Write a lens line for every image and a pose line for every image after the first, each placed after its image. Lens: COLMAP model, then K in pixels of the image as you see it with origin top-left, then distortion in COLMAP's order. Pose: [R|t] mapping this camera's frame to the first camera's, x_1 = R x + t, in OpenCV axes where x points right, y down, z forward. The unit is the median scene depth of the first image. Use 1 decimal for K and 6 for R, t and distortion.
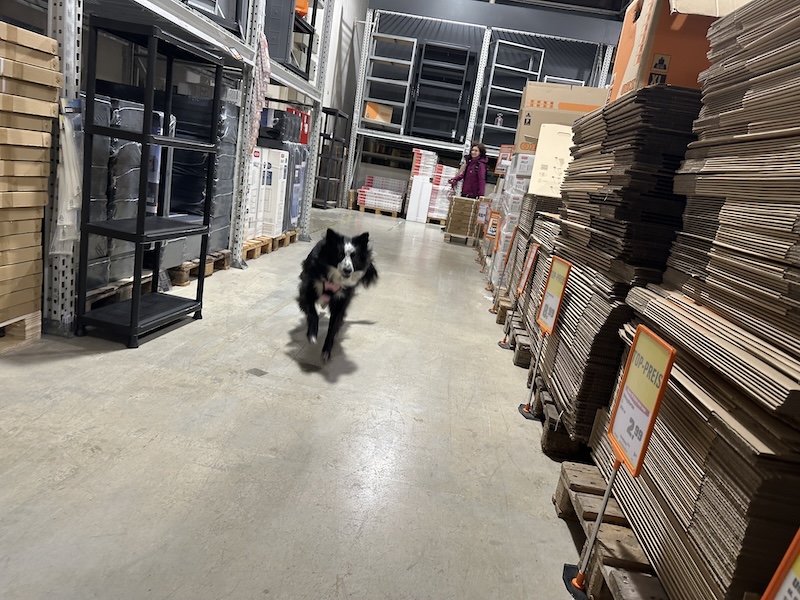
lens RADIAL K [[558.4, 0, 407.0], [0, 558.4, 306.3], [0, 0, 1]] dist [0.027211, -0.039367]
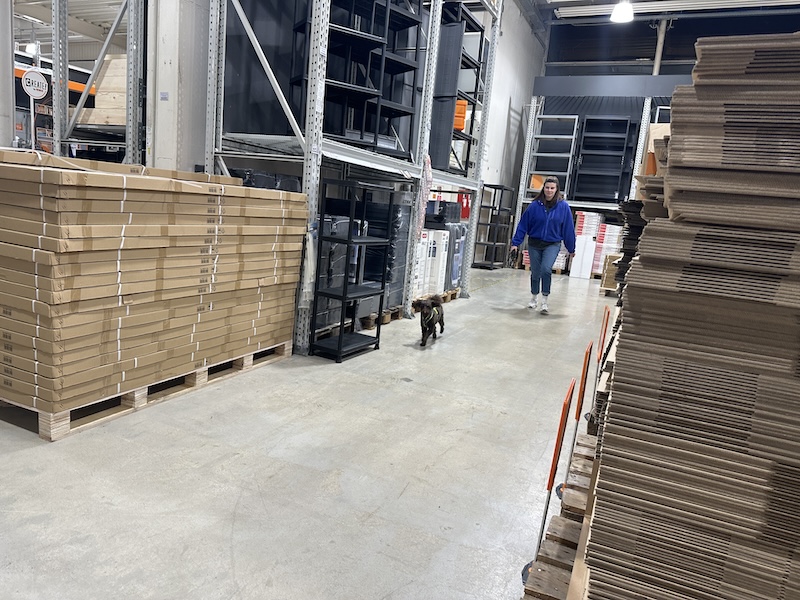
lens RADIAL K [[558.4, 0, 398.8], [0, 558.4, 301.0], [0, 0, 1]] dist [0.027211, -0.039367]
pose [[0.939369, -0.013960, -0.342623, 0.169046], [-0.023466, 0.994211, -0.104847, 0.039395], [0.342104, 0.106530, 0.933604, -0.342678]]
